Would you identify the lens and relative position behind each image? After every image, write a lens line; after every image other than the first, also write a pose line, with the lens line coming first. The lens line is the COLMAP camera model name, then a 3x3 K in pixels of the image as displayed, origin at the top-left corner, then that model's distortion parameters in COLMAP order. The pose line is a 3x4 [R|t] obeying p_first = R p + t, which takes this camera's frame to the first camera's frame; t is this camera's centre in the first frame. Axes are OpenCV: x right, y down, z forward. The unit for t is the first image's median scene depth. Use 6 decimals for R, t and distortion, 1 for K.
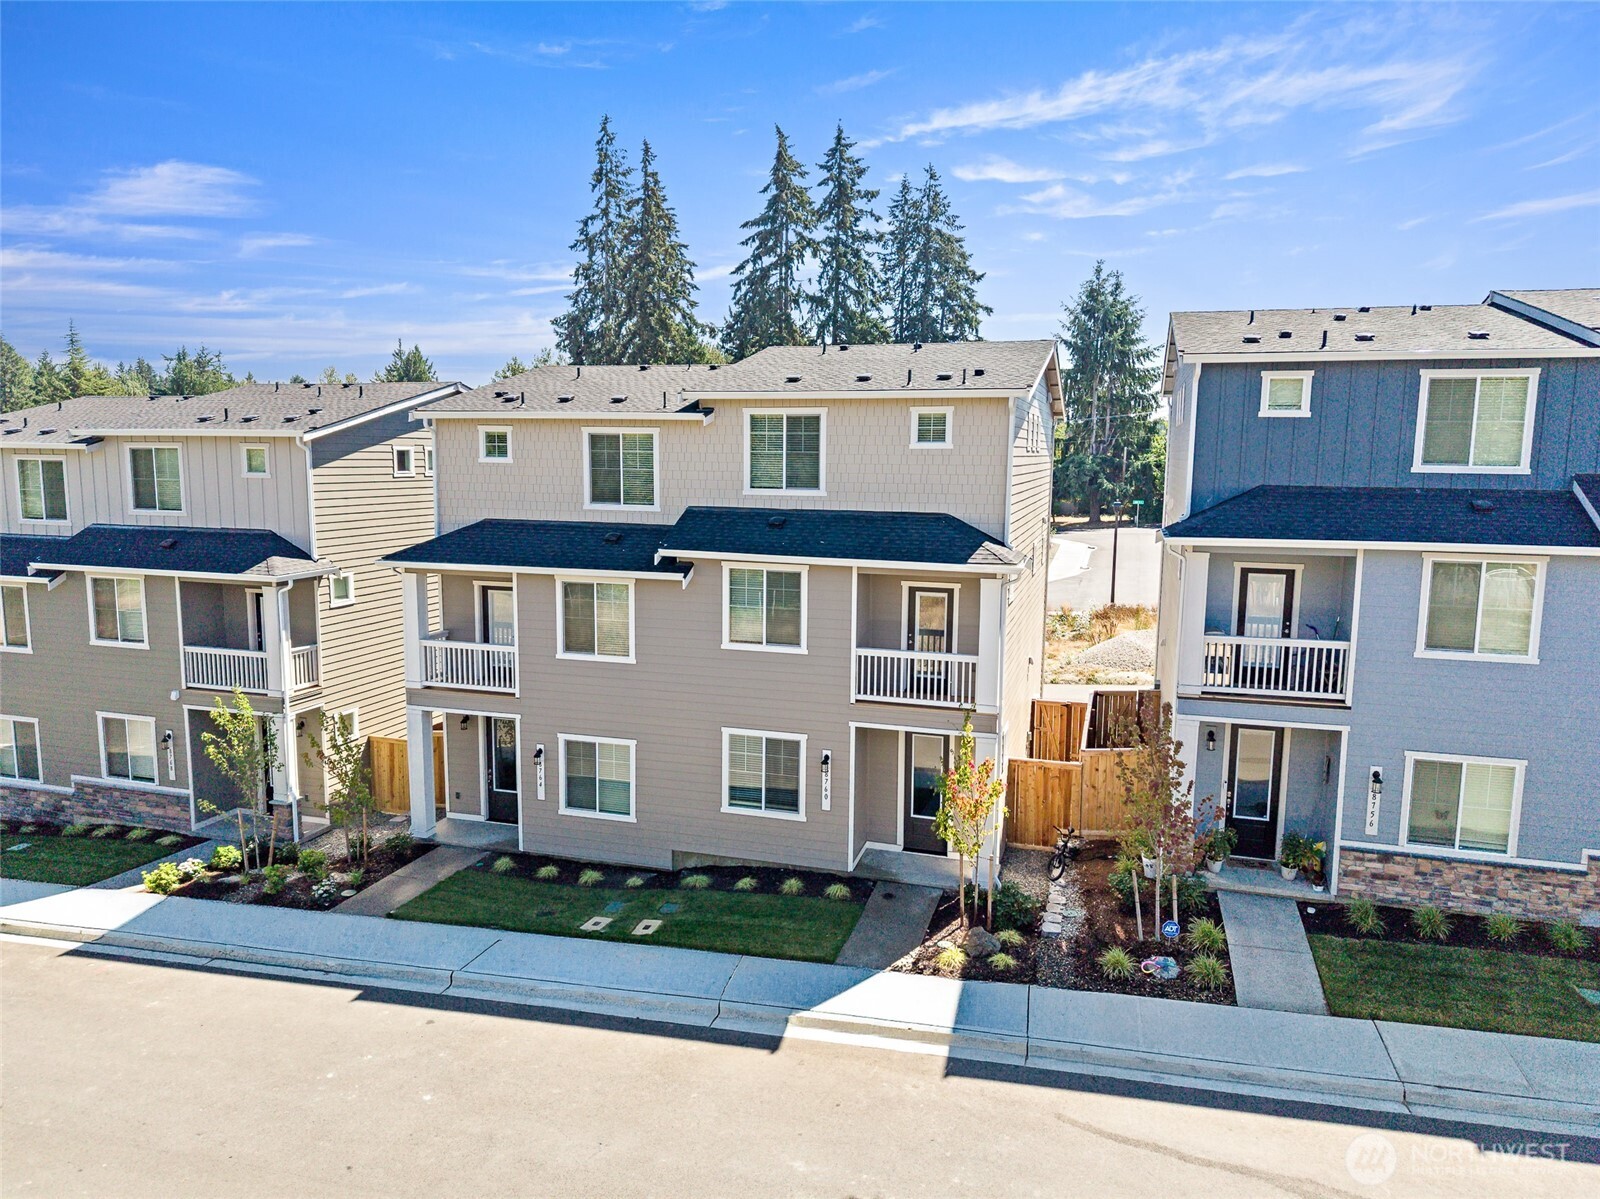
lens RADIAL K [[1105.6, 0, 799.6], [0, 1105.6, 598.6], [0, 0, 1]] dist [0.017023, -0.009306]
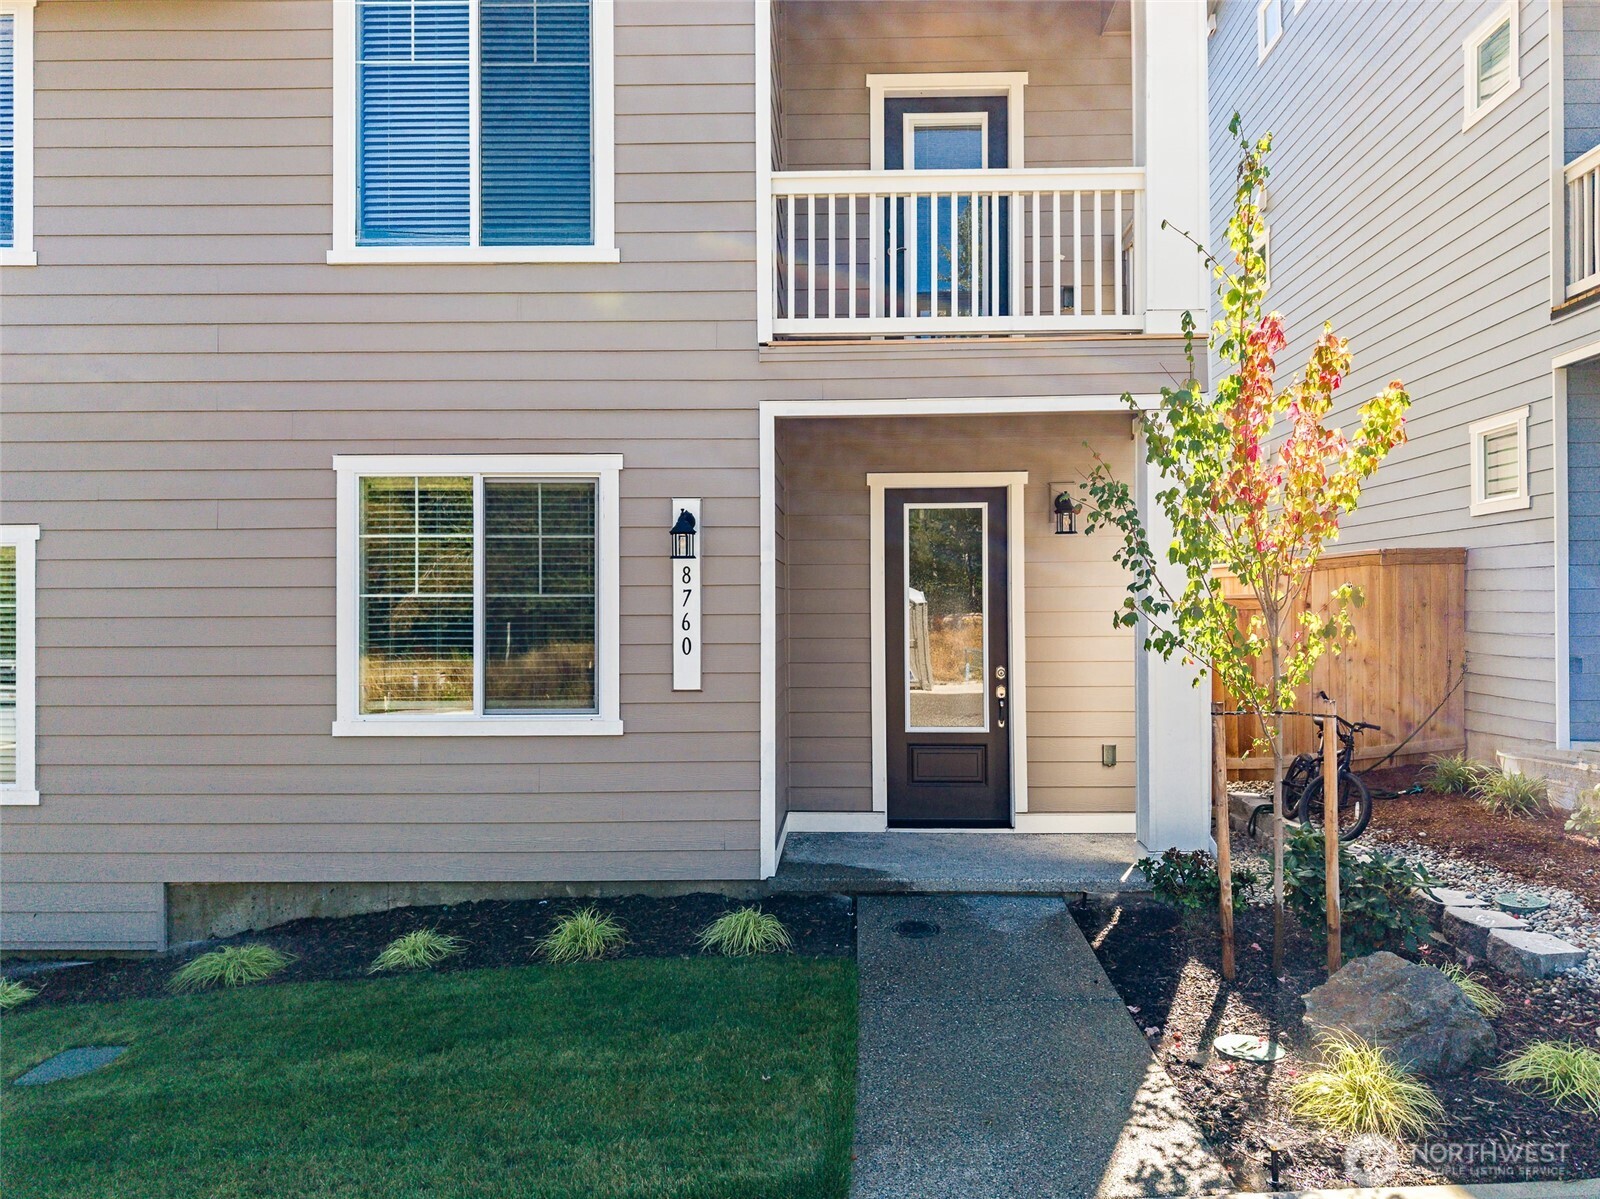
lens RADIAL K [[1105.6, 0, 865.4], [0, 1105.6, 611.8], [0, 0, 1]] dist [0.017023, -0.009306]
pose [[0.956592, -0.011251, 0.291214, -0.019291], [0.050744, 0.990420, -0.128423, 0.209985], [-0.286980, 0.137626, 0.947999, 0.668481]]
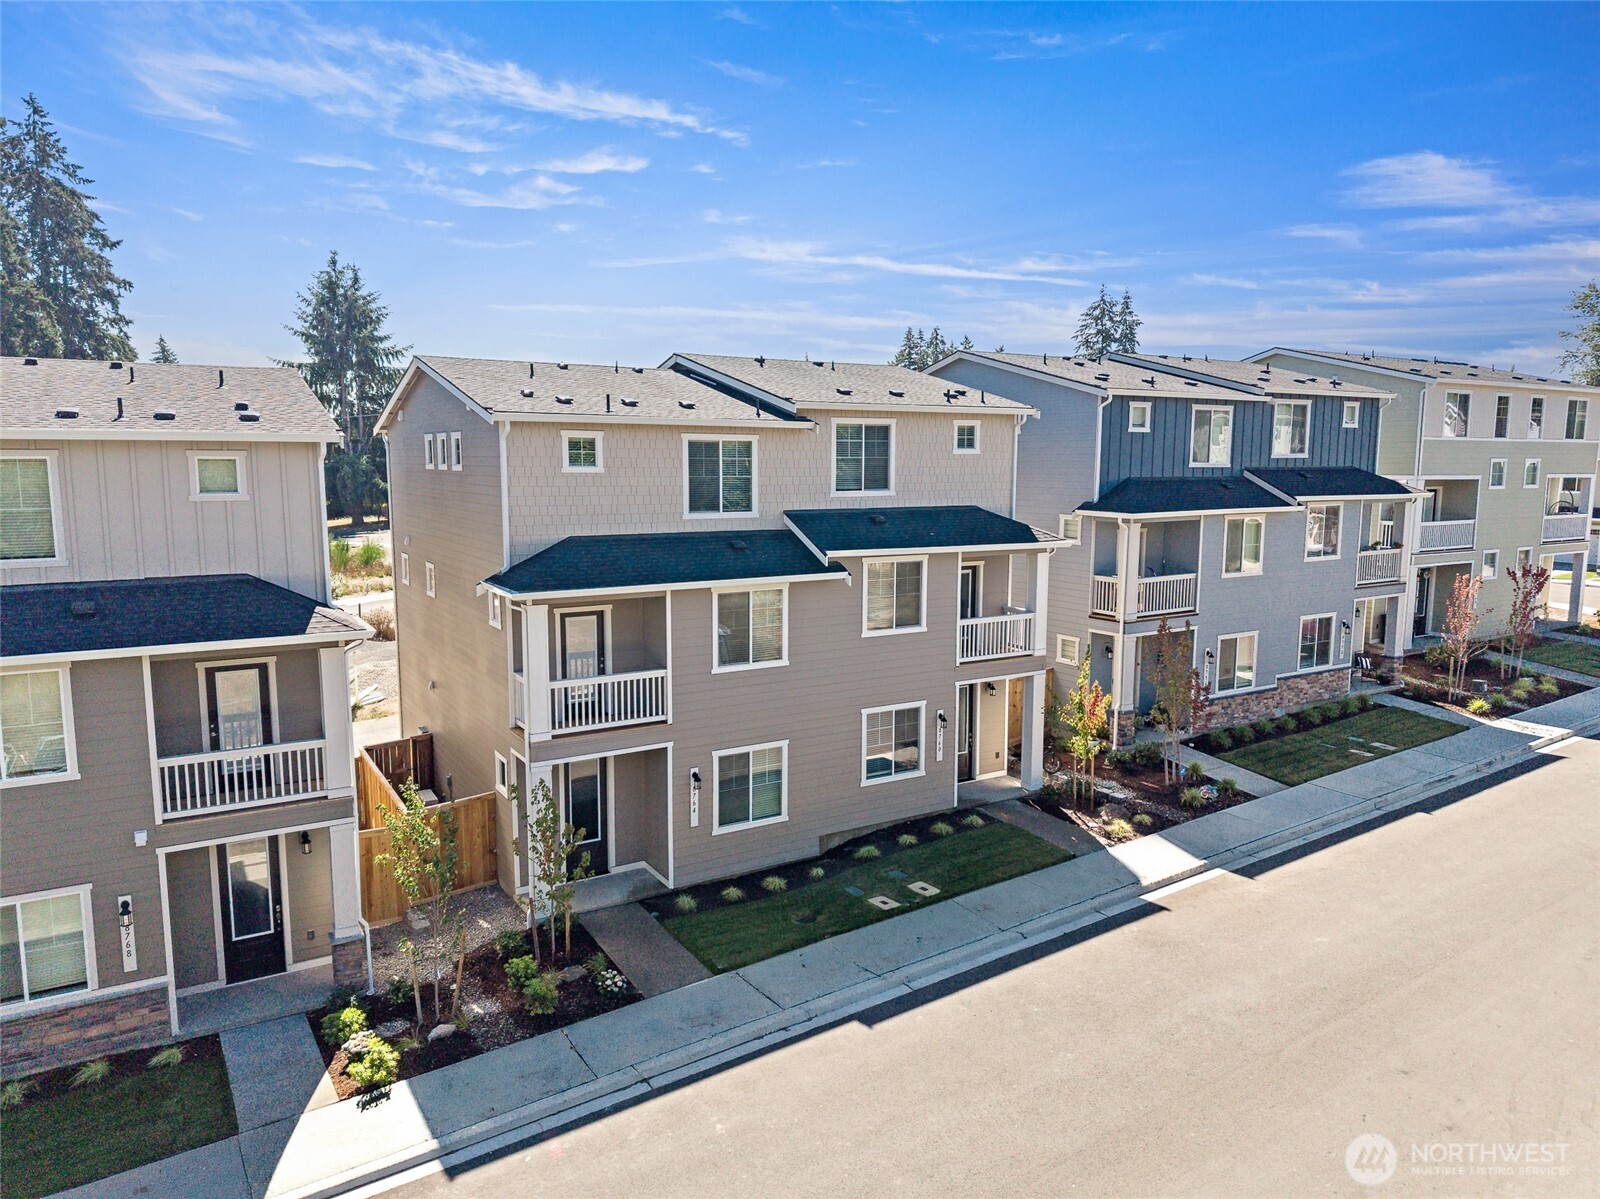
lens RADIAL K [[1105.6, 0, 802.8], [0, 1105.6, 602.7], [0, 0, 1]] dist [0.017023, -0.009306]
pose [[0.650904, -0.107865, 0.751458, -0.927754], [0.102702, 0.993266, 0.053616, -0.053833], [-0.752181, 0.042277, 0.657599, 0.321030]]
